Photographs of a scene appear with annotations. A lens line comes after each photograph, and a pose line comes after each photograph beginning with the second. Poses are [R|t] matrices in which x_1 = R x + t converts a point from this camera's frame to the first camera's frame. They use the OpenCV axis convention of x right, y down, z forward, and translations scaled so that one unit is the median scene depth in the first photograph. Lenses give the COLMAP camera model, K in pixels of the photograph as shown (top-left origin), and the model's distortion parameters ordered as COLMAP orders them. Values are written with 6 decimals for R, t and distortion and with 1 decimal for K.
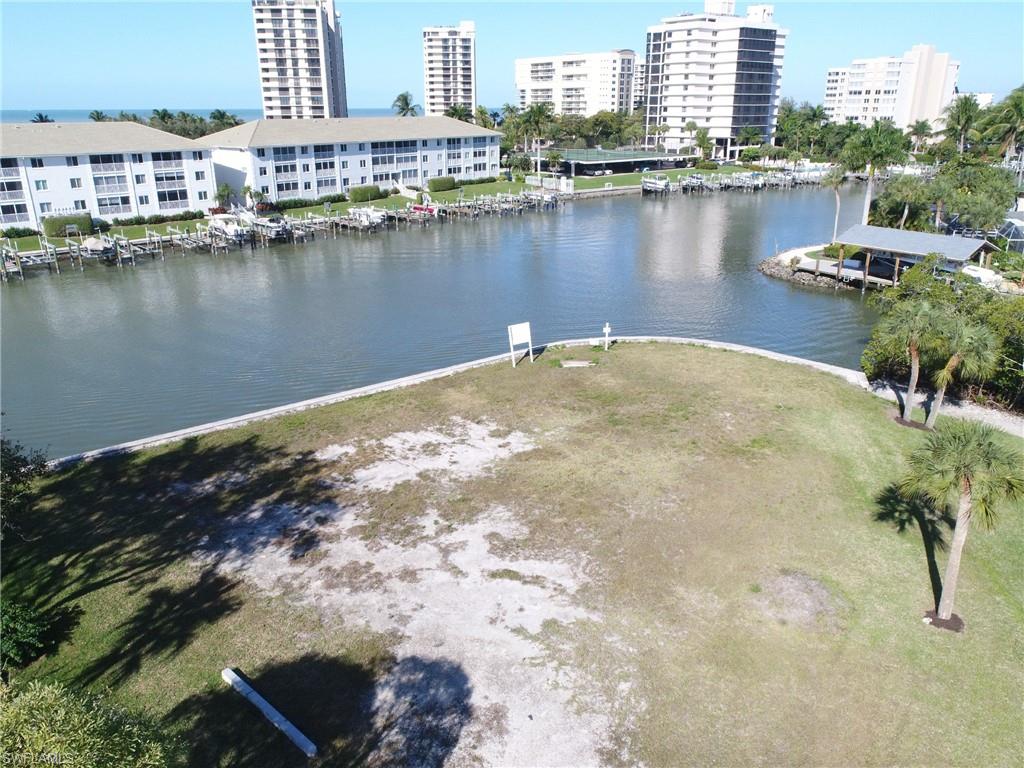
lens RADIAL K [[768.7, 0, 512.0], [0, 768.7, 384.0], [0, 0, 1]] dist [0.001255, -0.004306]
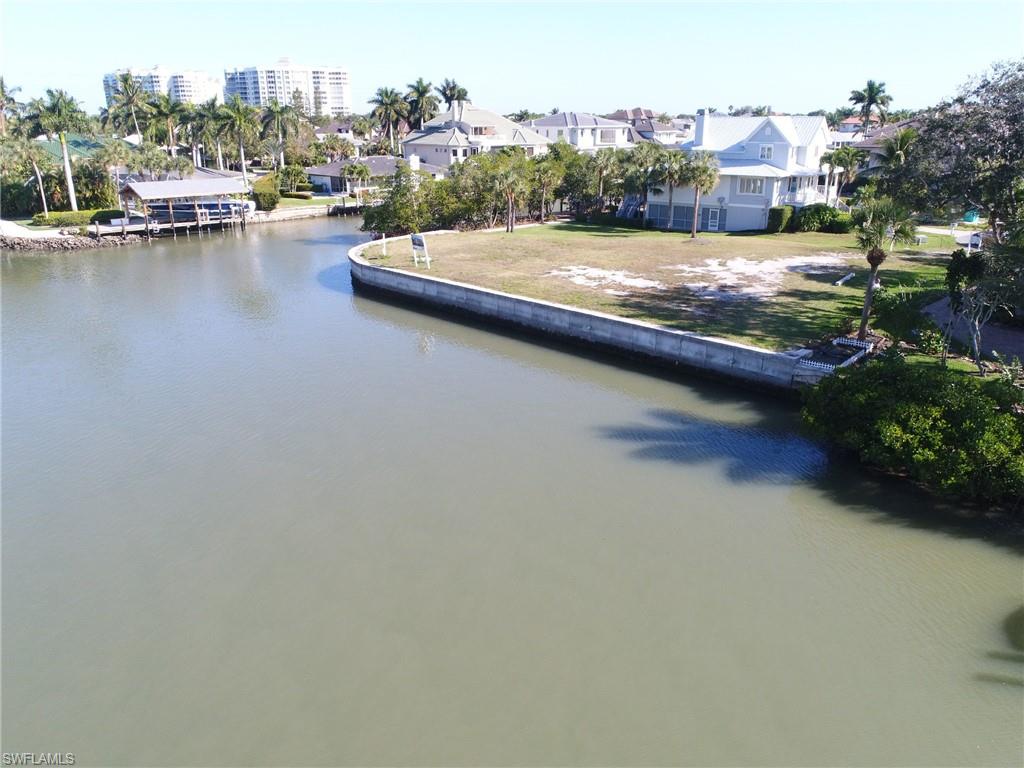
lens RADIAL K [[768.7, 0, 512.0], [0, 768.7, 384.0], [0, 0, 1]] dist [0.001255, -0.004306]
pose [[-0.104026, -0.321376, 0.941221, -0.552674], [0.343083, 0.876672, 0.337254, -0.104166], [-0.933527, 0.358000, 0.019062, 0.428978]]
